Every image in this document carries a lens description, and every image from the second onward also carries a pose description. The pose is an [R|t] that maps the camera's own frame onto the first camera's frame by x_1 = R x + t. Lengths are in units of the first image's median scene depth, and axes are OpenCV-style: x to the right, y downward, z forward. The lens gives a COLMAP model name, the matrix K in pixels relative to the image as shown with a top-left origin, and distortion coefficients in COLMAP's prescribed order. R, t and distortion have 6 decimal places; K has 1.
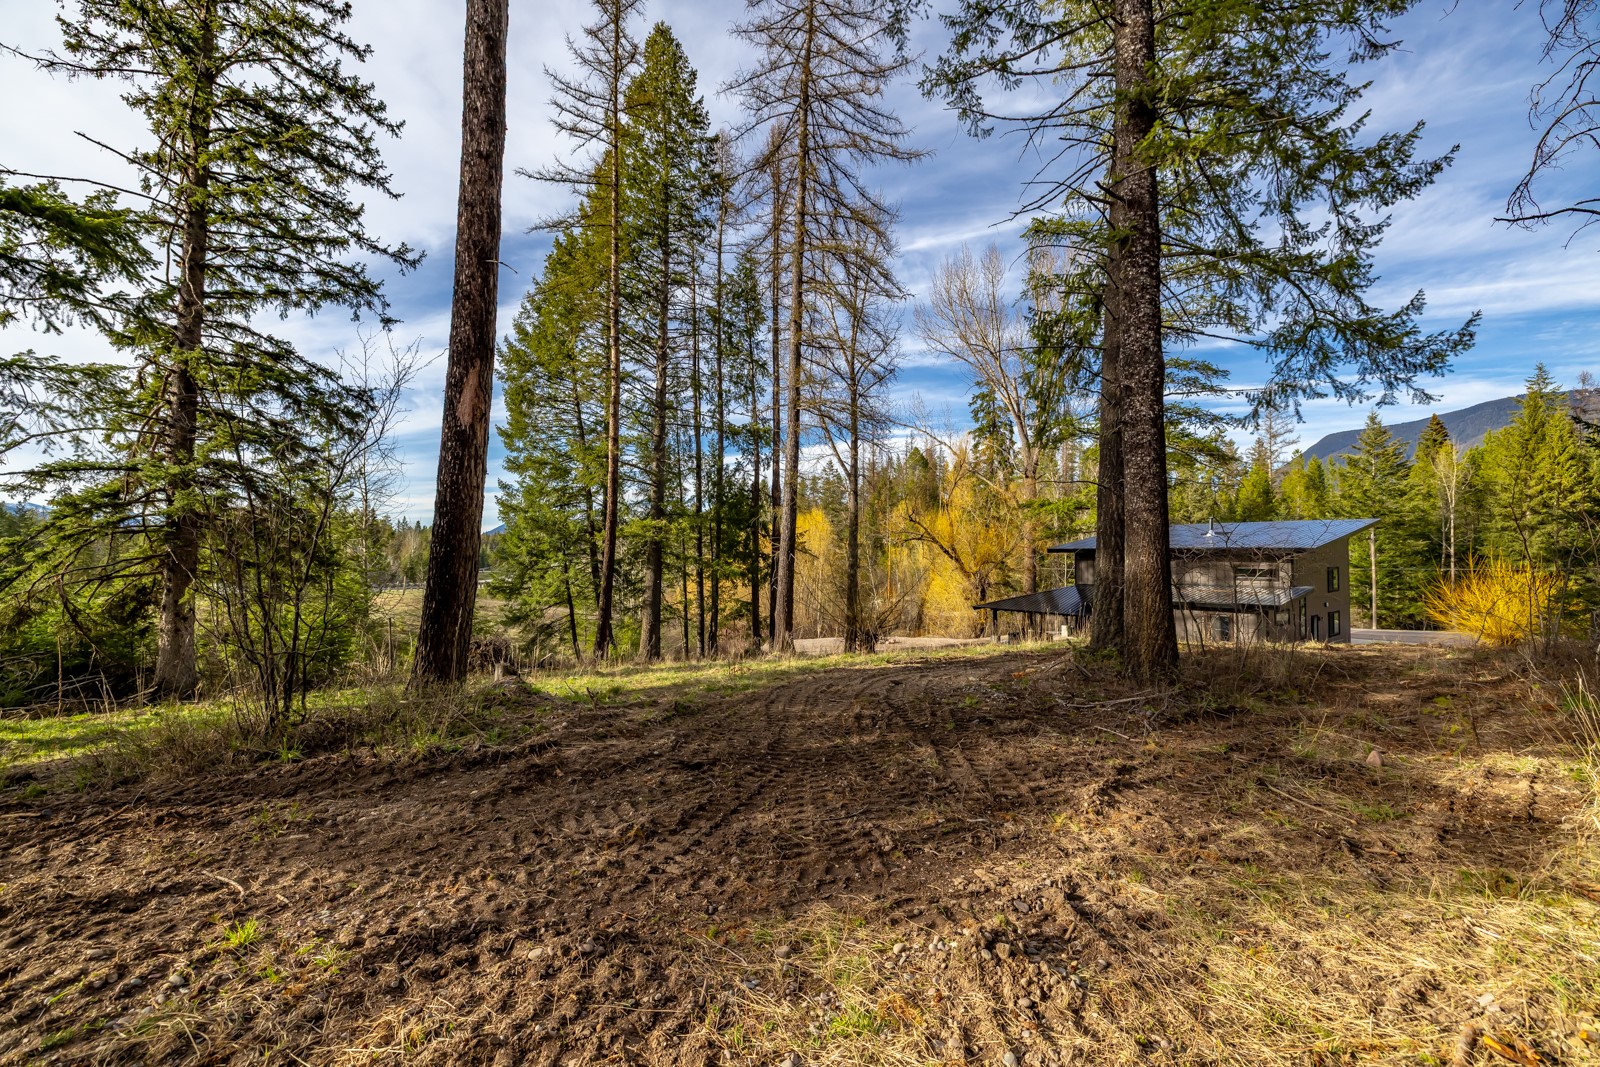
lens RADIAL K [[668.3, 0, 797.3], [0, 668.3, 536.7], [0, 0, 1]] dist [0.005512, -0.001412]
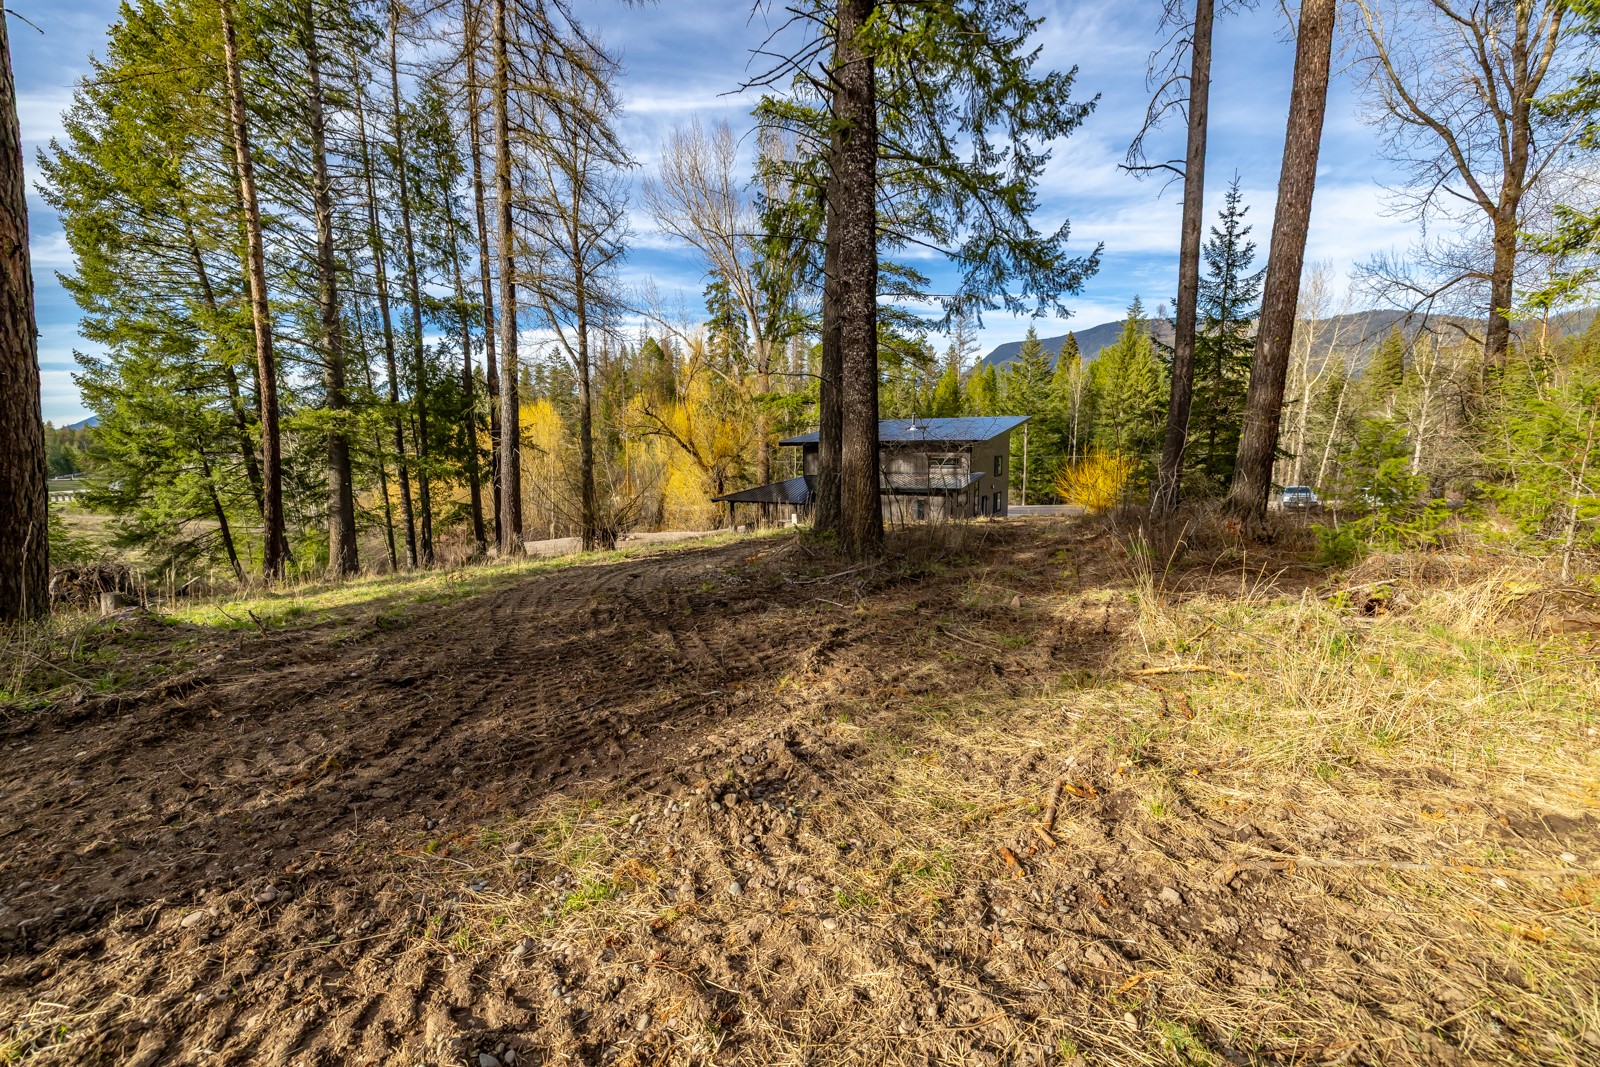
lens RADIAL K [[668.3, 0, 797.7], [0, 668.3, 537.1], [0, 0, 1]] dist [0.005512, -0.001412]
pose [[0.927161, -0.059164, 0.369963, 0.005292], [0.001054, 0.987861, 0.155336, 0.004349], [-0.374662, -0.143631, 0.915969, 0.003663]]
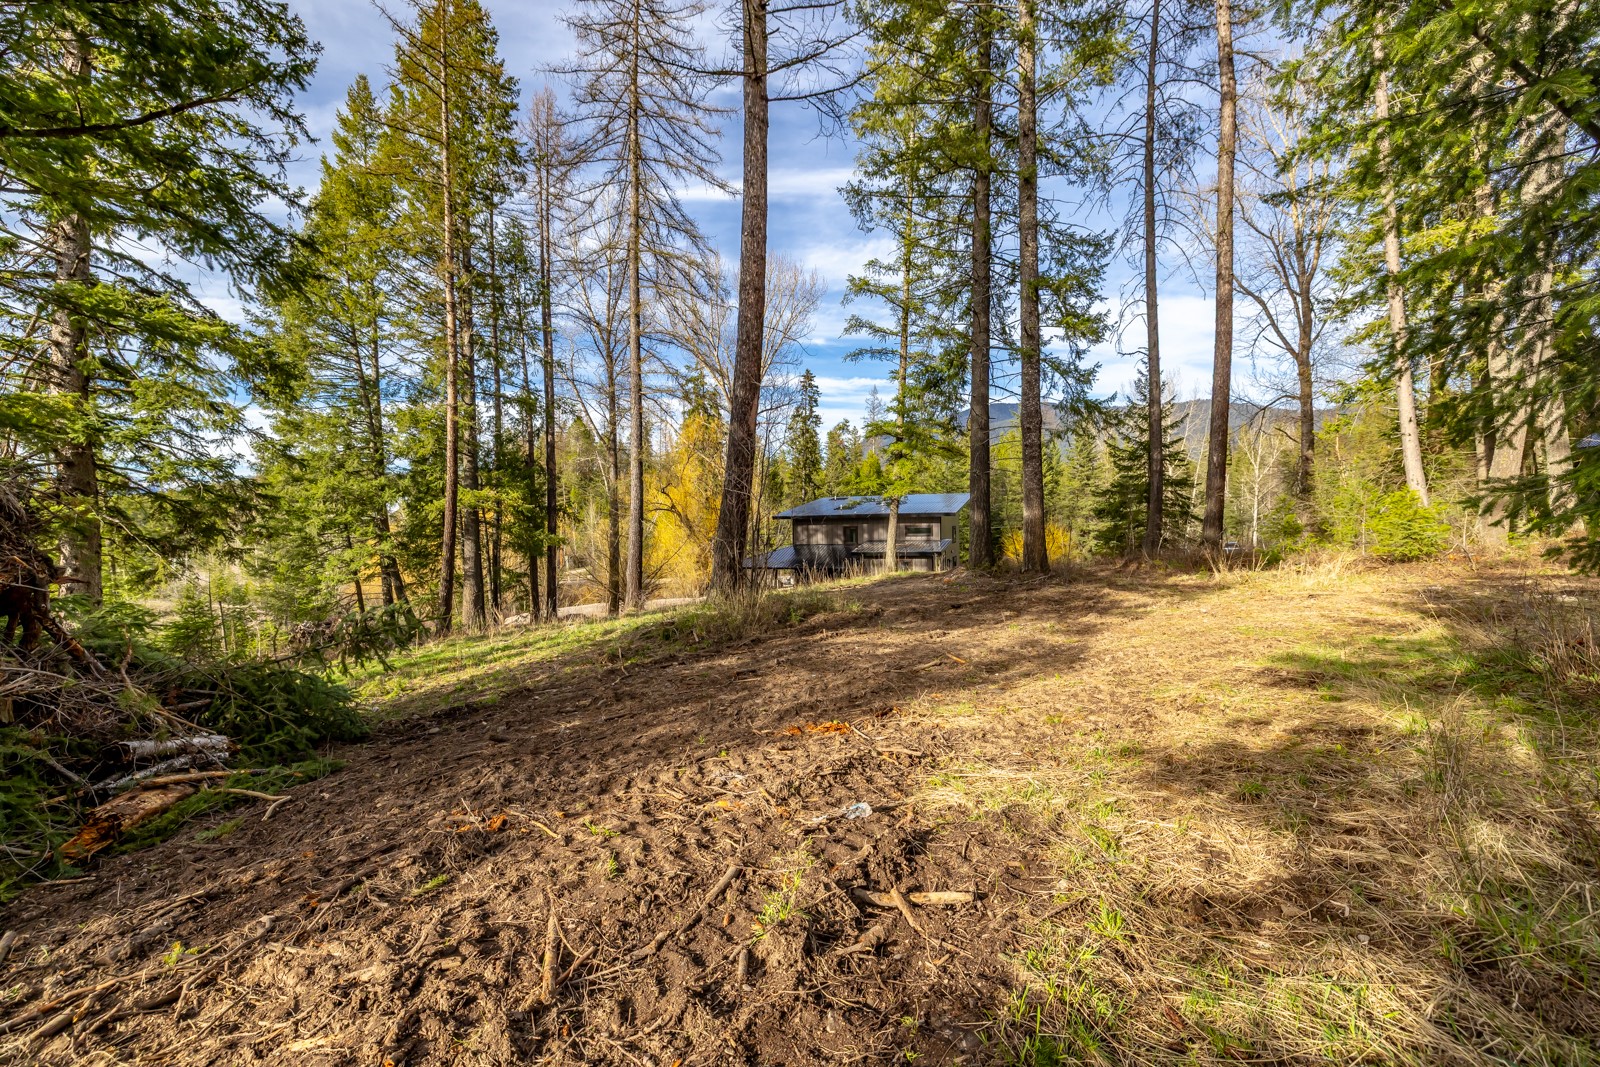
lens RADIAL K [[668.3, 0, 807.3], [0, 668.3, 536.6], [0, 0, 1]] dist [0.005512, -0.001412]
pose [[0.854853, -0.027839, 0.518122, -0.559279], [0.006086, 0.999029, 0.043638, 0.007633], [-0.518834, -0.034151, 0.854193, -0.193791]]
